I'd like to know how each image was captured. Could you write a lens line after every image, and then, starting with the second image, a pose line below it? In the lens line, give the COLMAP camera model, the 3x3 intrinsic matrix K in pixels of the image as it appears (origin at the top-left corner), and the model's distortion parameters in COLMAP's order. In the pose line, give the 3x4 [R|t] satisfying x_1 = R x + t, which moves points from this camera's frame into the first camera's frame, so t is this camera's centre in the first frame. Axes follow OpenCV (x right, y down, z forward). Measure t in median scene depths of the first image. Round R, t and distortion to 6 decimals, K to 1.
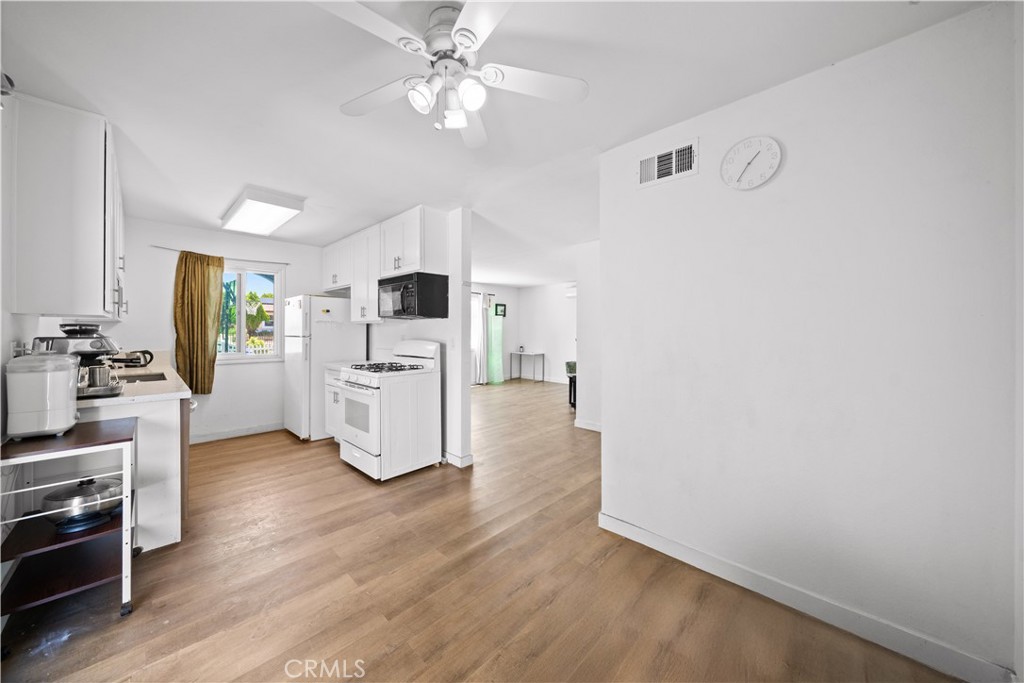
lens RADIAL K [[366.5, 0, 506.6], [0, 366.5, 333.3], [0, 0, 1]] dist [0.001890, 0.000083]
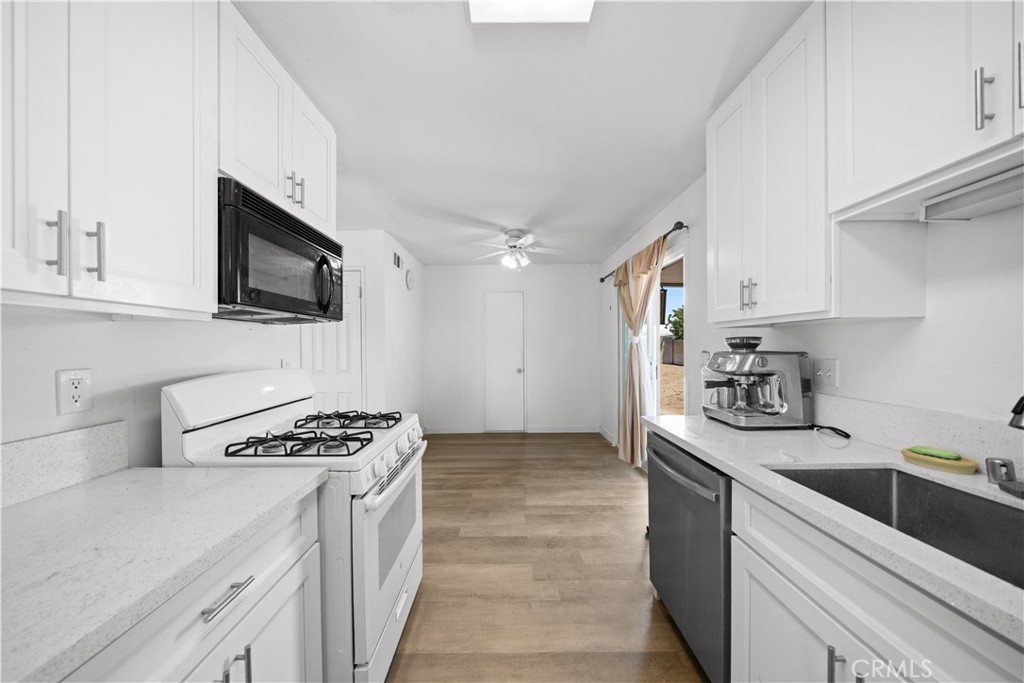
lens RADIAL K [[344.6, 0, 512.0], [0, 344.6, 341.5], [0, 0, 1]] dist [-0.000759, -0.000031]
pose [[-0.707754, 0.009419, 0.706396, -0.686269], [0.011657, 0.999931, -0.001653, -0.009807], [-0.706363, 0.007064, -0.707815, 0.999381]]
